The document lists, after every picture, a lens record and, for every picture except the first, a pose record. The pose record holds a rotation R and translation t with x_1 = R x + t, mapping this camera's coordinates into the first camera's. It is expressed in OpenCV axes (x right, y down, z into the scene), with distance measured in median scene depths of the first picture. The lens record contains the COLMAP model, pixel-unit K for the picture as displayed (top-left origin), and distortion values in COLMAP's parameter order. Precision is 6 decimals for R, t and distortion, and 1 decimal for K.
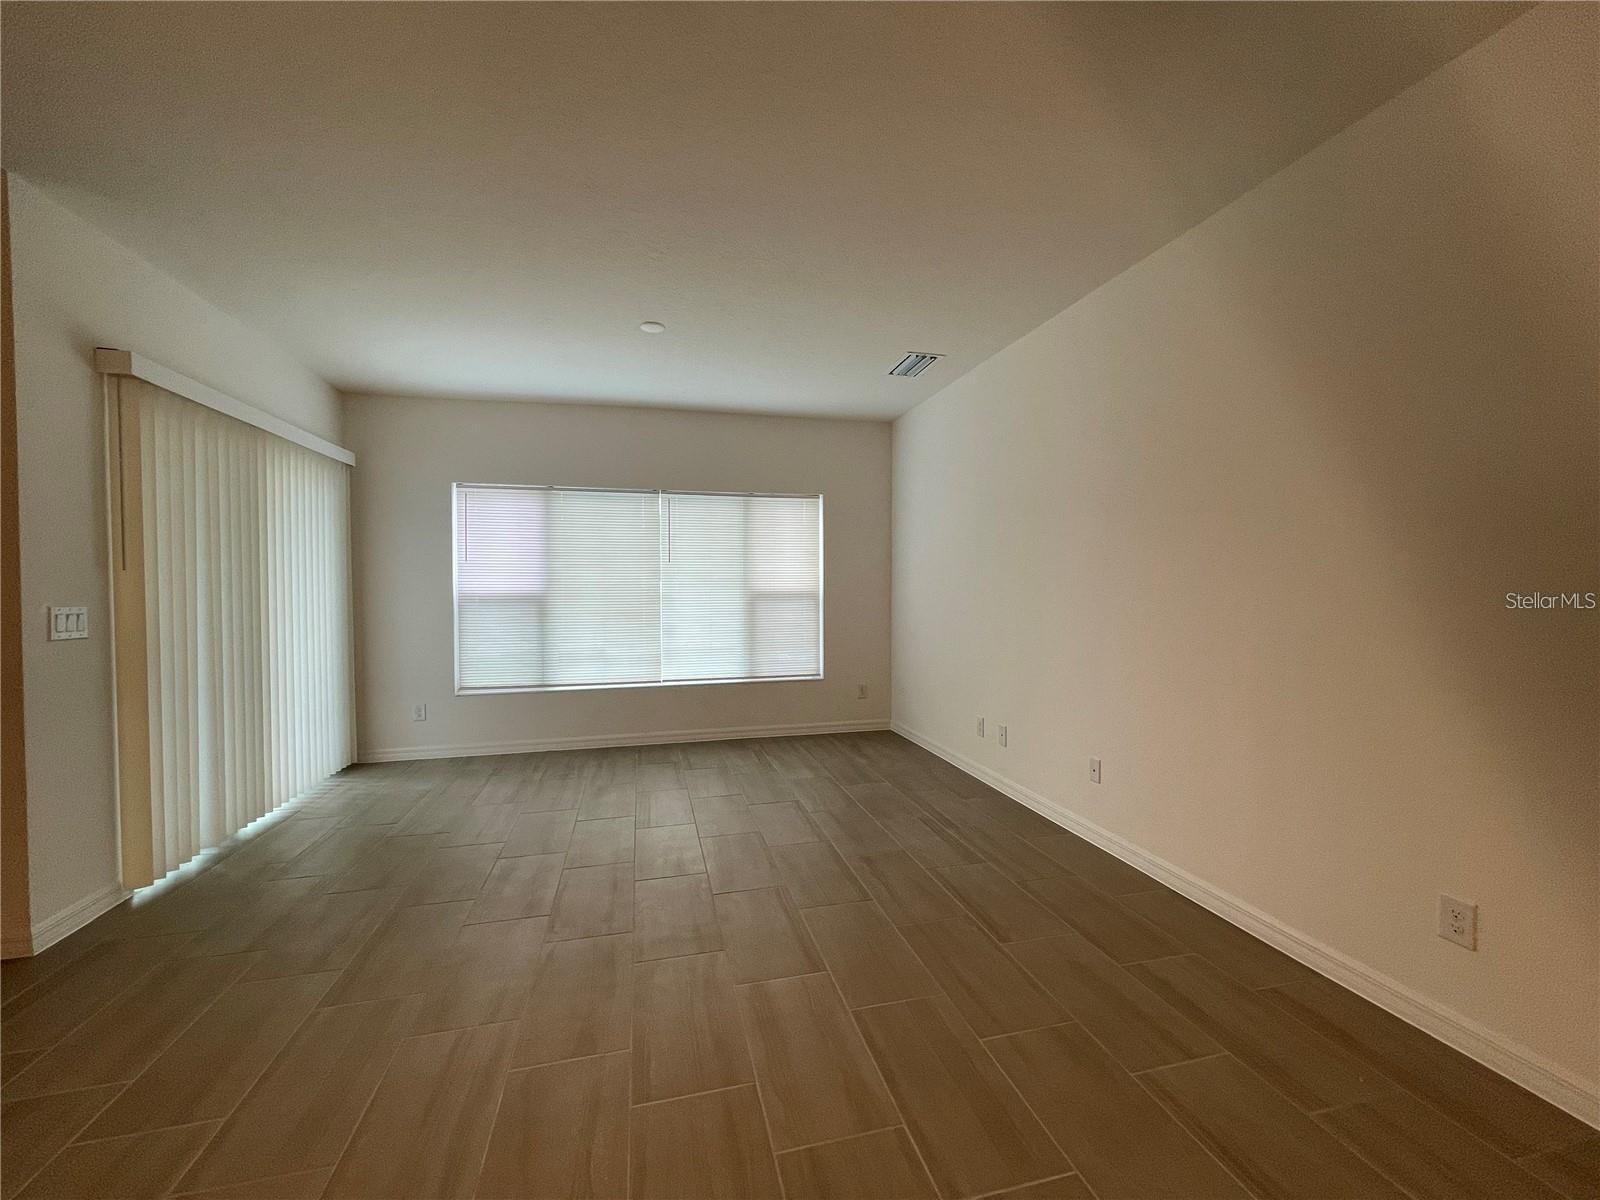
lens RADIAL K [[645.1, 0, 799.4], [0, 645.1, 600.0], [0, 0, 1]] dist [-0.001043, 0.000328]
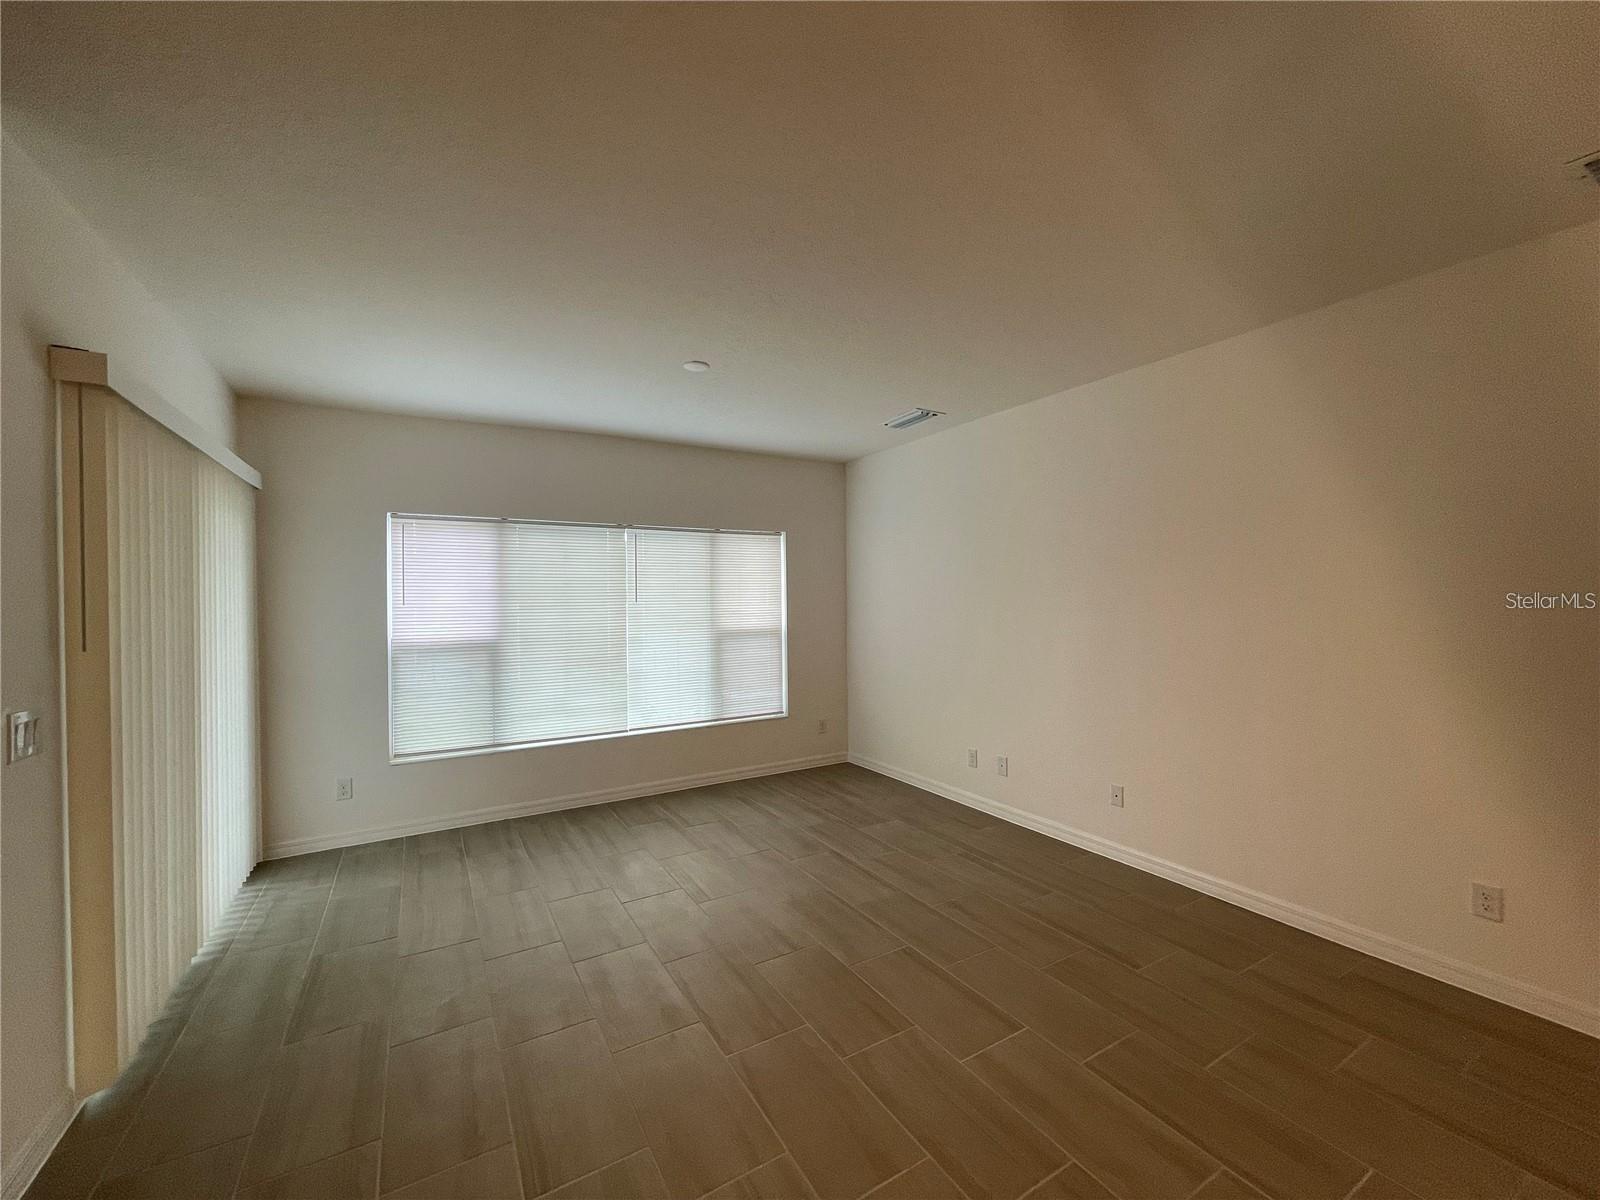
lens RADIAL K [[645.1, 0, 798.2], [0, 645.1, 598.9], [0, 0, 1]] dist [-0.001043, 0.000328]
pose [[0.958486, -0.006587, 0.285064, -0.260856], [0.013335, 0.999675, -0.021740, -0.042388], [-0.284828, 0.024639, 0.958262, 0.040778]]
